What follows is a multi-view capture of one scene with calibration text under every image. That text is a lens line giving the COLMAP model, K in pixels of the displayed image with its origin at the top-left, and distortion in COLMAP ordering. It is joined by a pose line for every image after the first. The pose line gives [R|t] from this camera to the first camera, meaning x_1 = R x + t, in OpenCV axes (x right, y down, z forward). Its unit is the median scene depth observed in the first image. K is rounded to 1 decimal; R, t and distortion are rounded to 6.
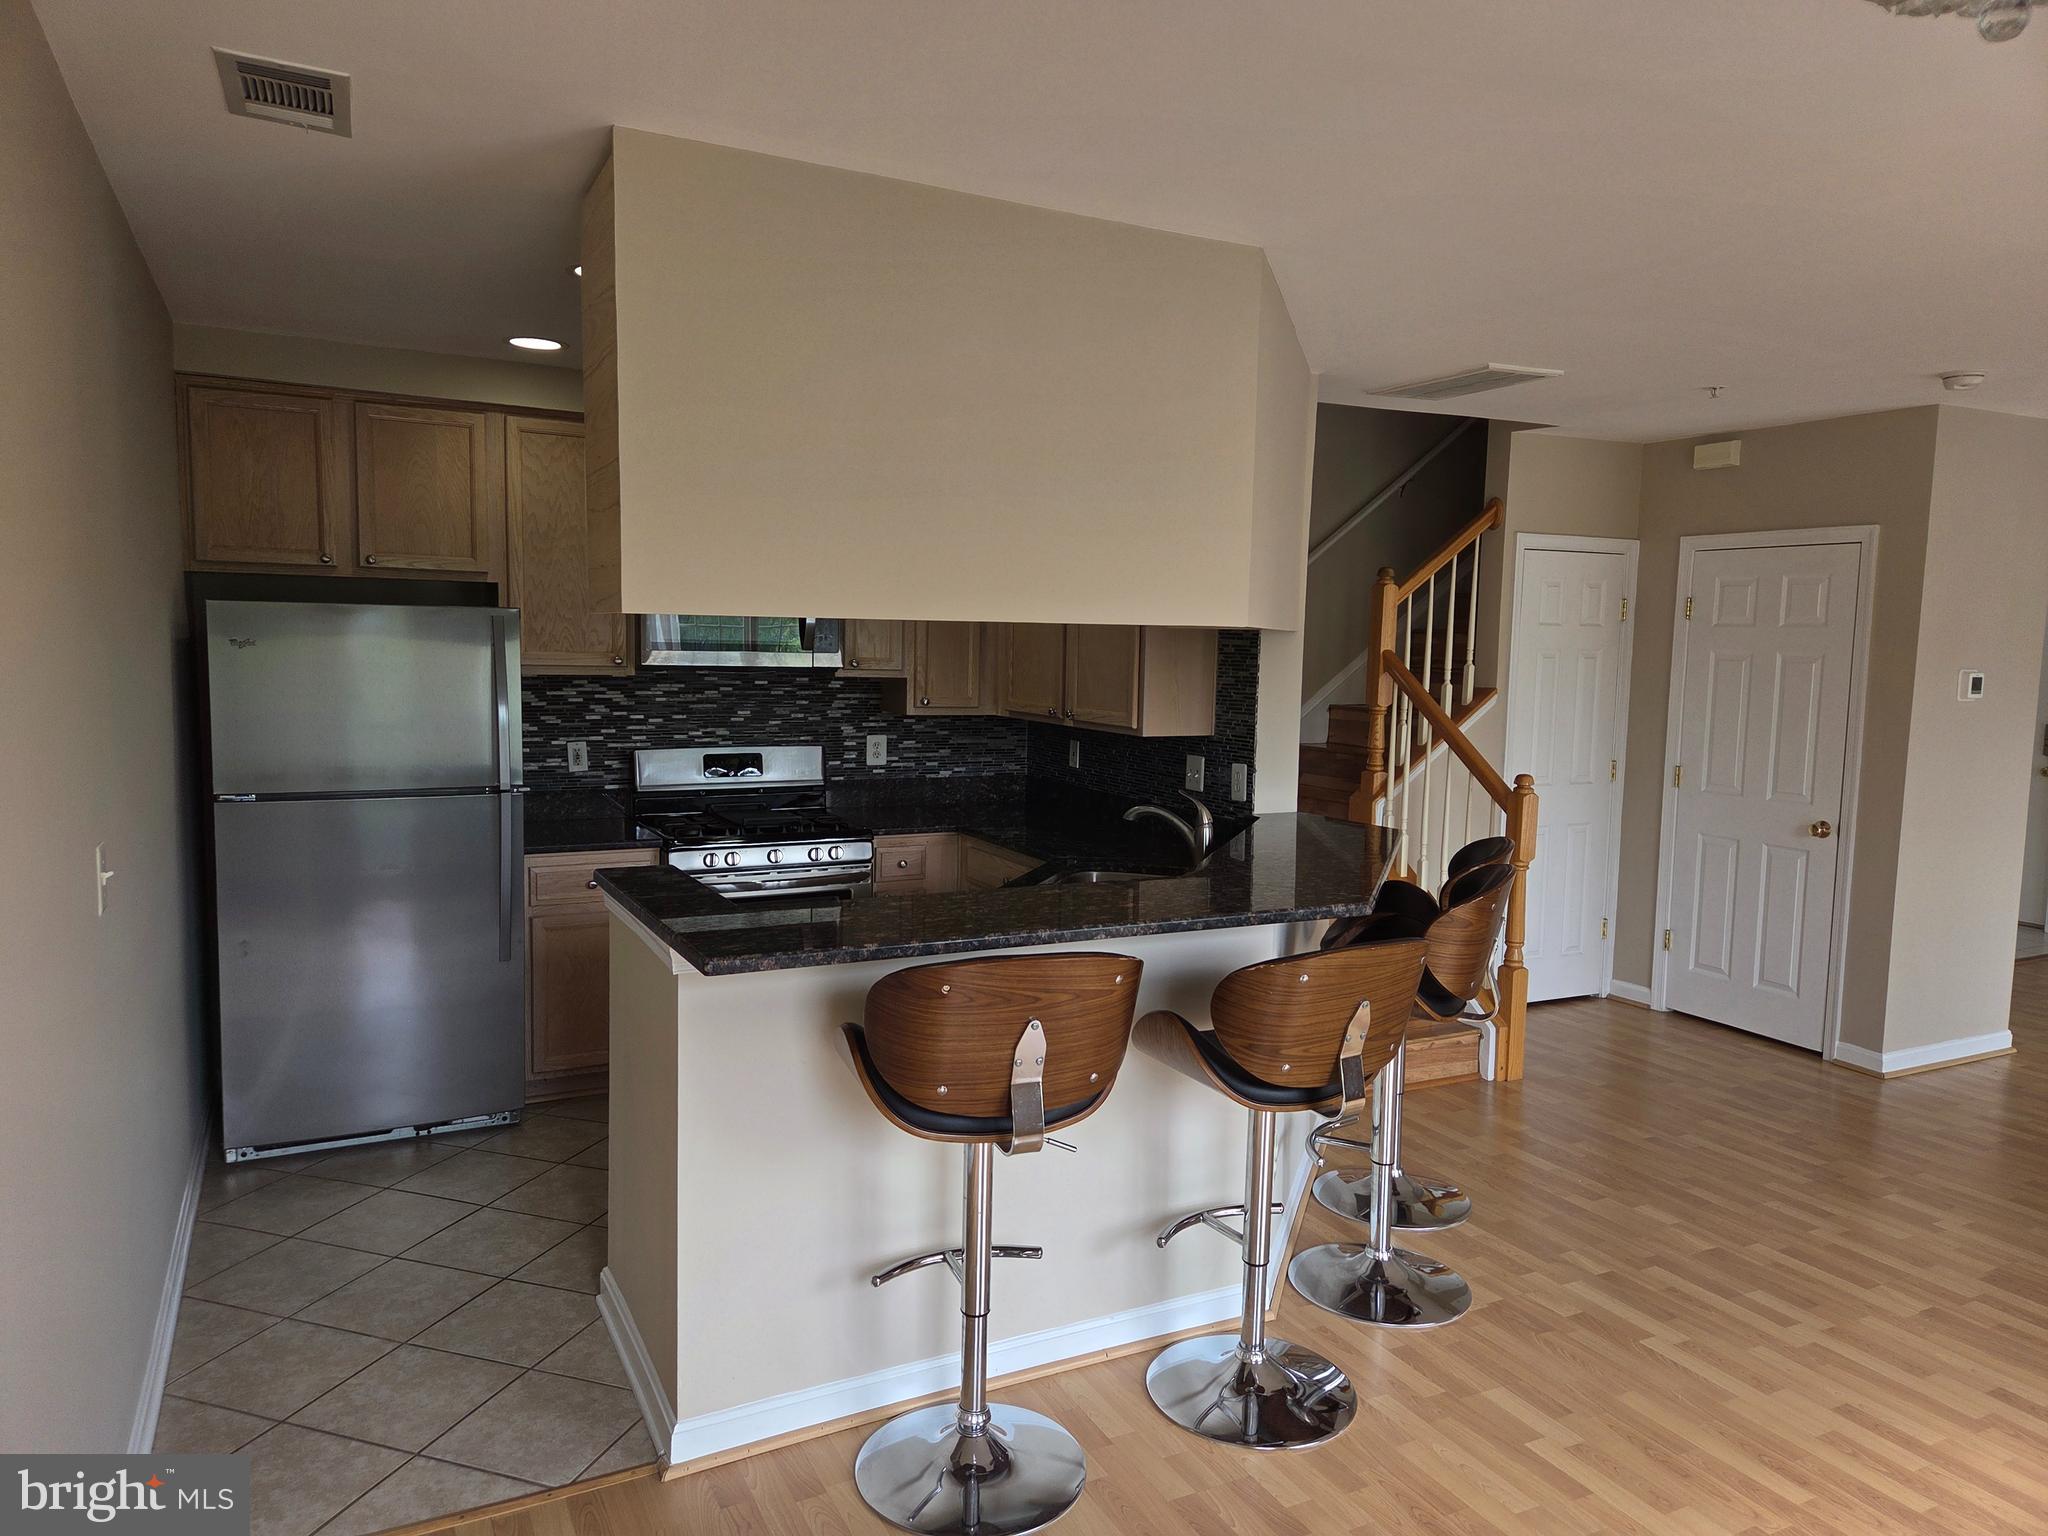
lens RADIAL K [[1353.4, 0, 1028.4], [0, 1353.4, 770.1], [0, 0, 1]] dist [0.079712, -0.070257]
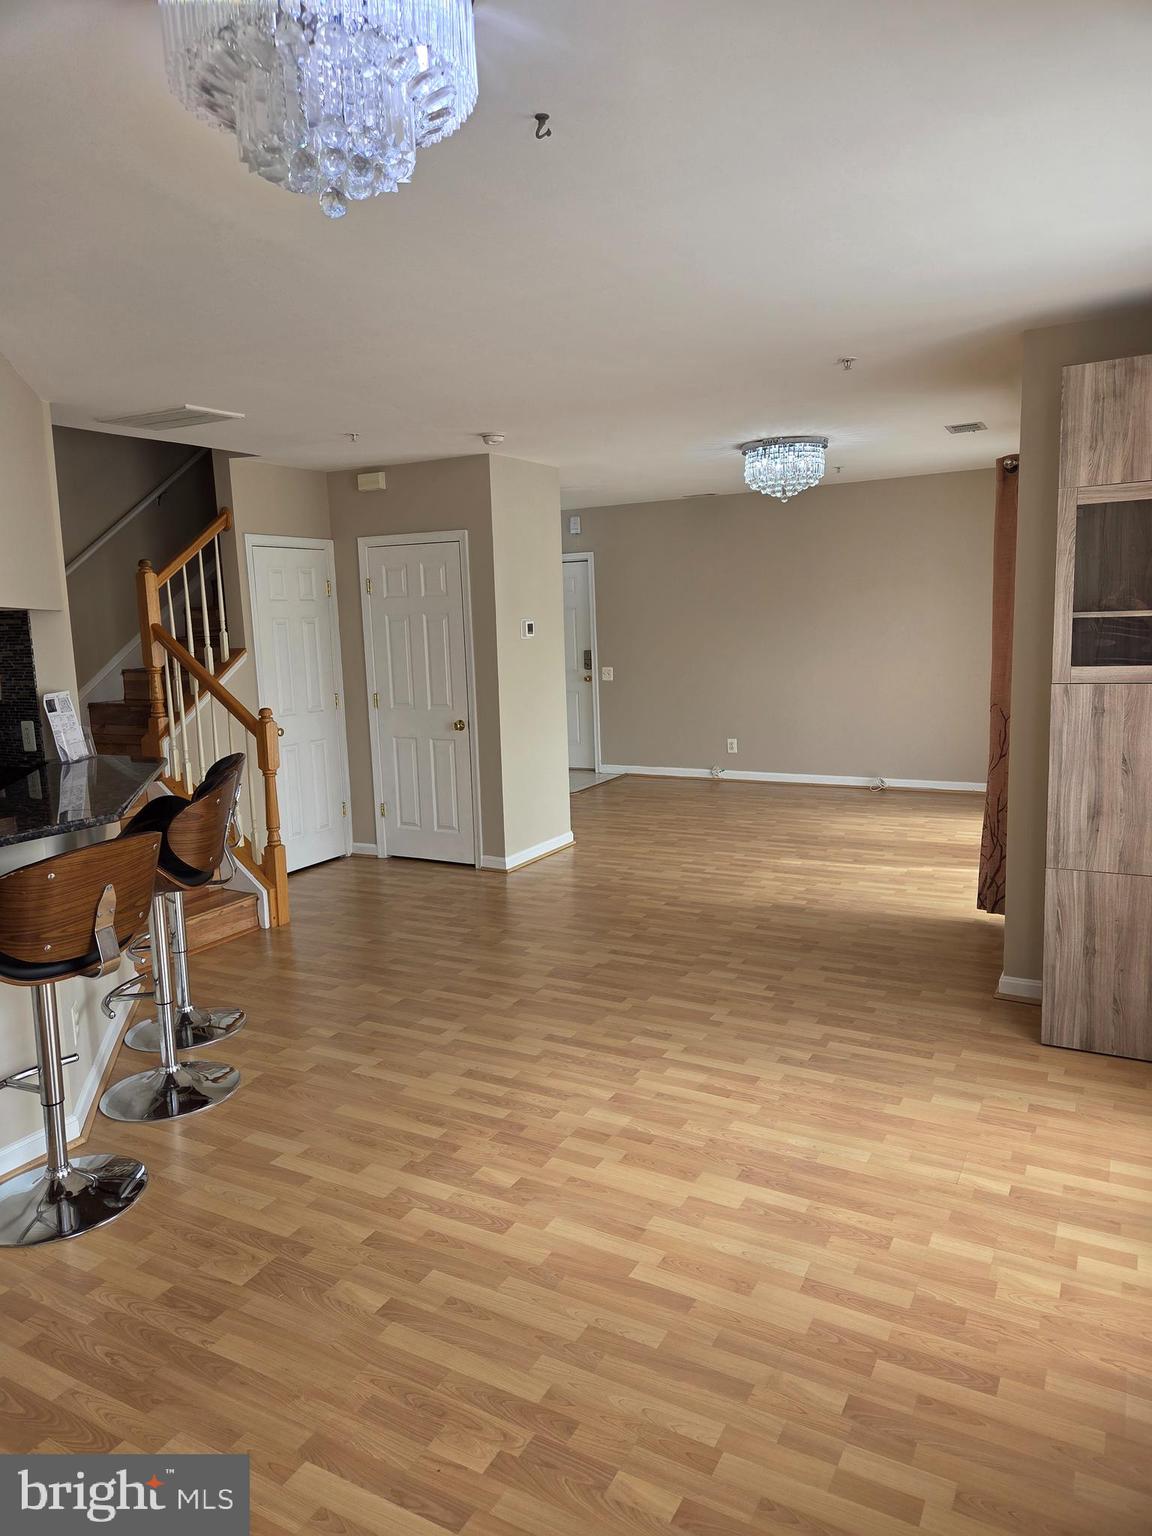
lens RADIAL K [[1015.1, 0, 577.4], [0, 1015.1, 760.8], [0, 0, 1]] dist [0.079712, -0.070257]
pose [[0.831602, -0.125944, 0.540903, 0.058164], [0.103232, 0.992028, 0.072271, 0.014443], [-0.545693, -0.004263, 0.837974, -0.051783]]
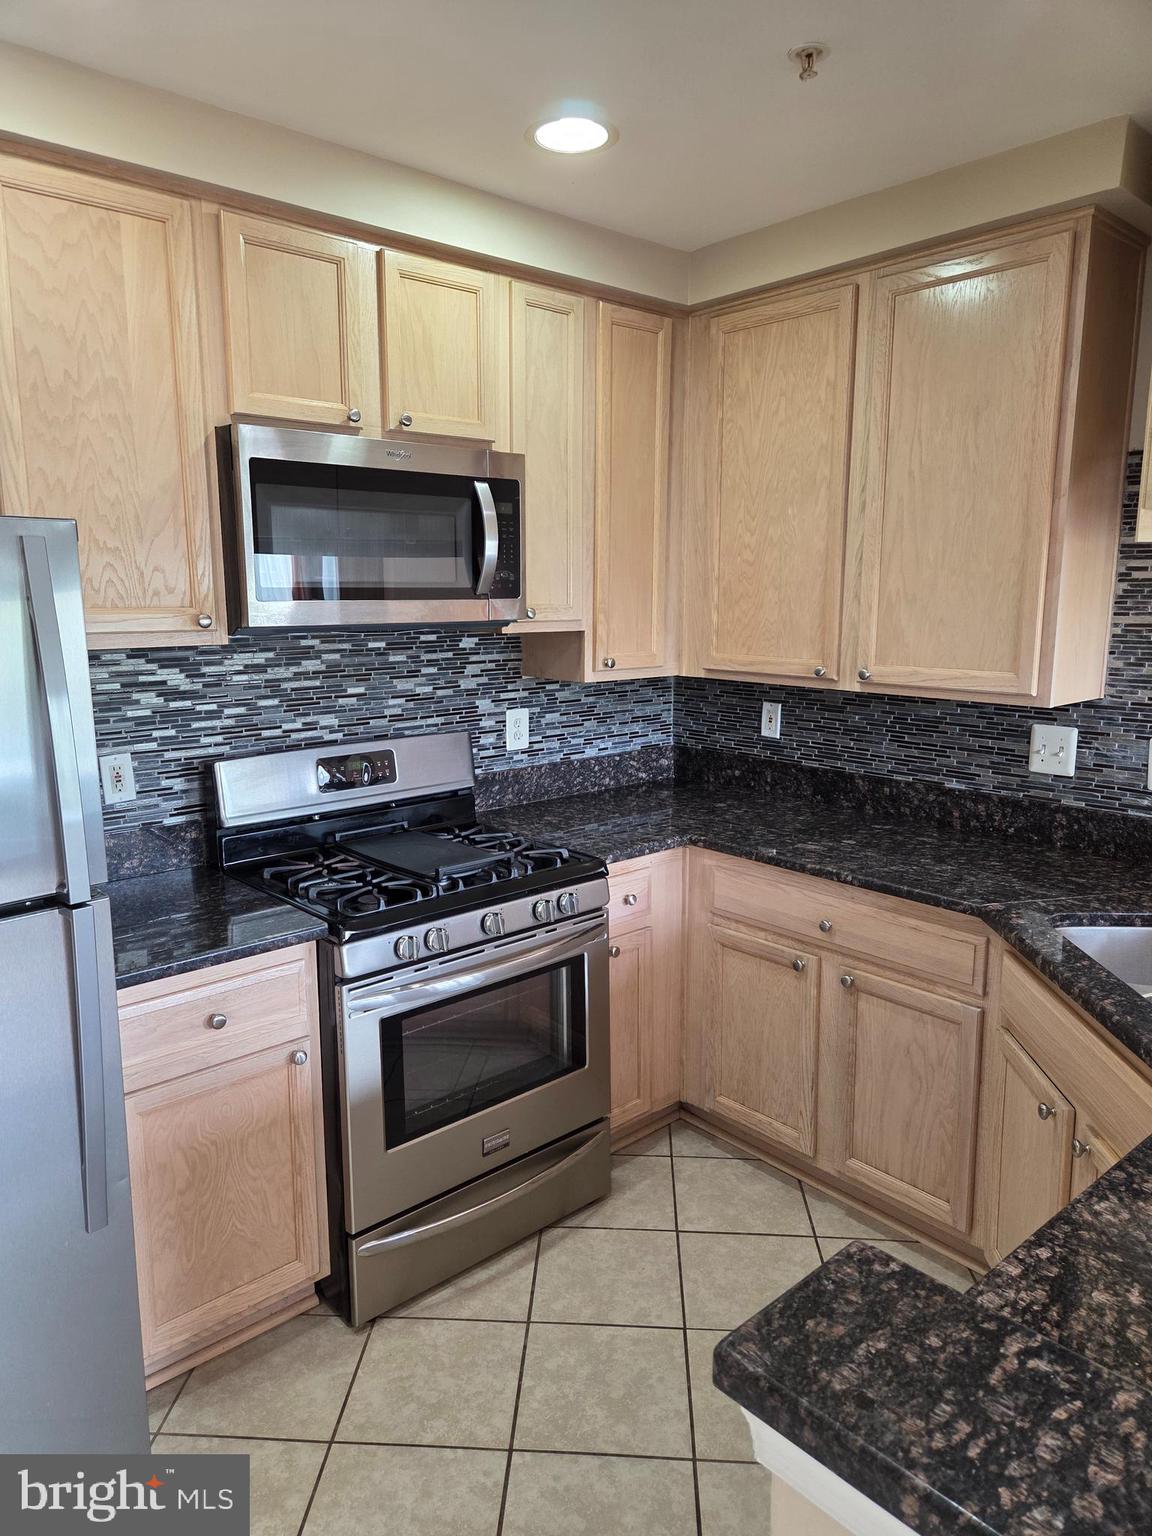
lens RADIAL K [[1015.1, 0, 561.2], [0, 1015.1, 757.3], [0, 0, 1]] dist [0.079712, -0.070257]
pose [[0.967893, -0.065457, 0.242692, -0.256640], [0.047550, 0.995746, 0.078926, -0.048249], [-0.246826, -0.064851, 0.966887, 0.517707]]
